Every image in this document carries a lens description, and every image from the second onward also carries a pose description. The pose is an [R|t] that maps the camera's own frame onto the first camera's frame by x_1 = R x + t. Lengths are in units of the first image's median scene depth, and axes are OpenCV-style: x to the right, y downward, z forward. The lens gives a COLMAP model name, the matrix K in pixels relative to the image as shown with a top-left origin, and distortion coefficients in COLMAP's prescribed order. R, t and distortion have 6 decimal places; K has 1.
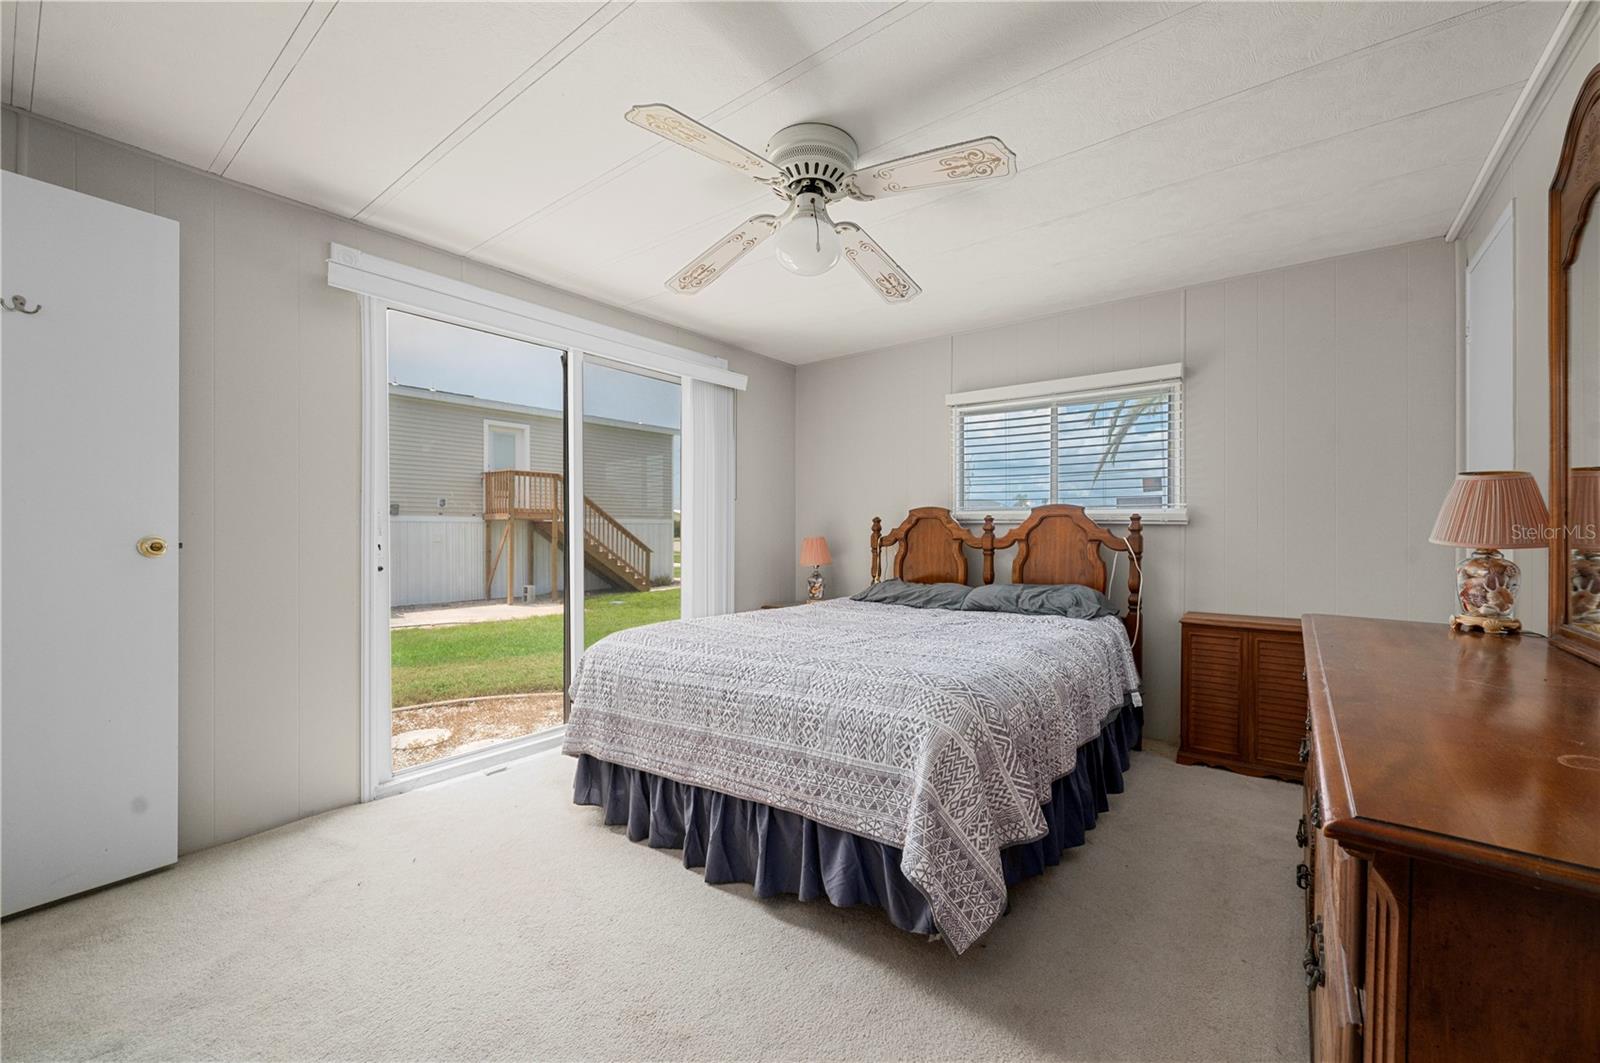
lens RADIAL K [[635.3, 0, 800.0], [0, 635.3, 531.5], [0, 0, 1]] dist [-0.000112, 0.000014]
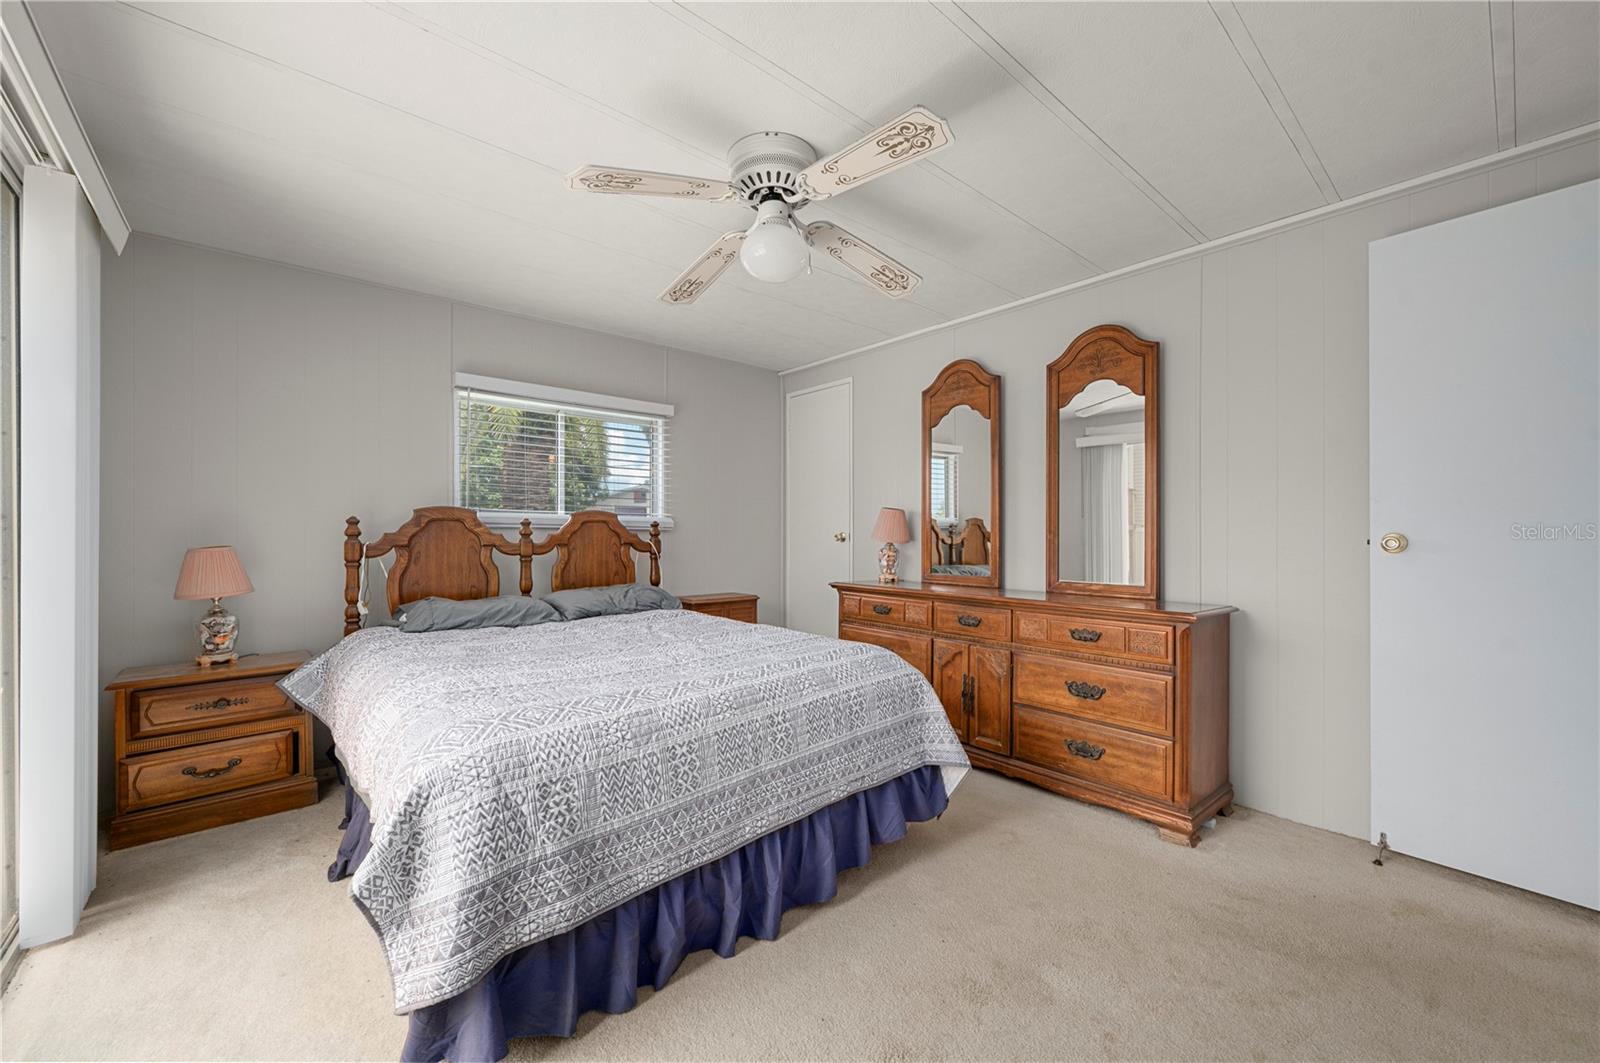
lens RADIAL K [[635.3, 0, 794.1], [0, 635.3, 535.4], [0, 0, 1]] dist [-0.000863, 0.000113]
pose [[0.190207, -0.004033, 0.981736, -0.613850], [0.002247, 0.999991, 0.003673, -0.004484], [-0.981741, 0.001507, 0.190215, 0.494349]]
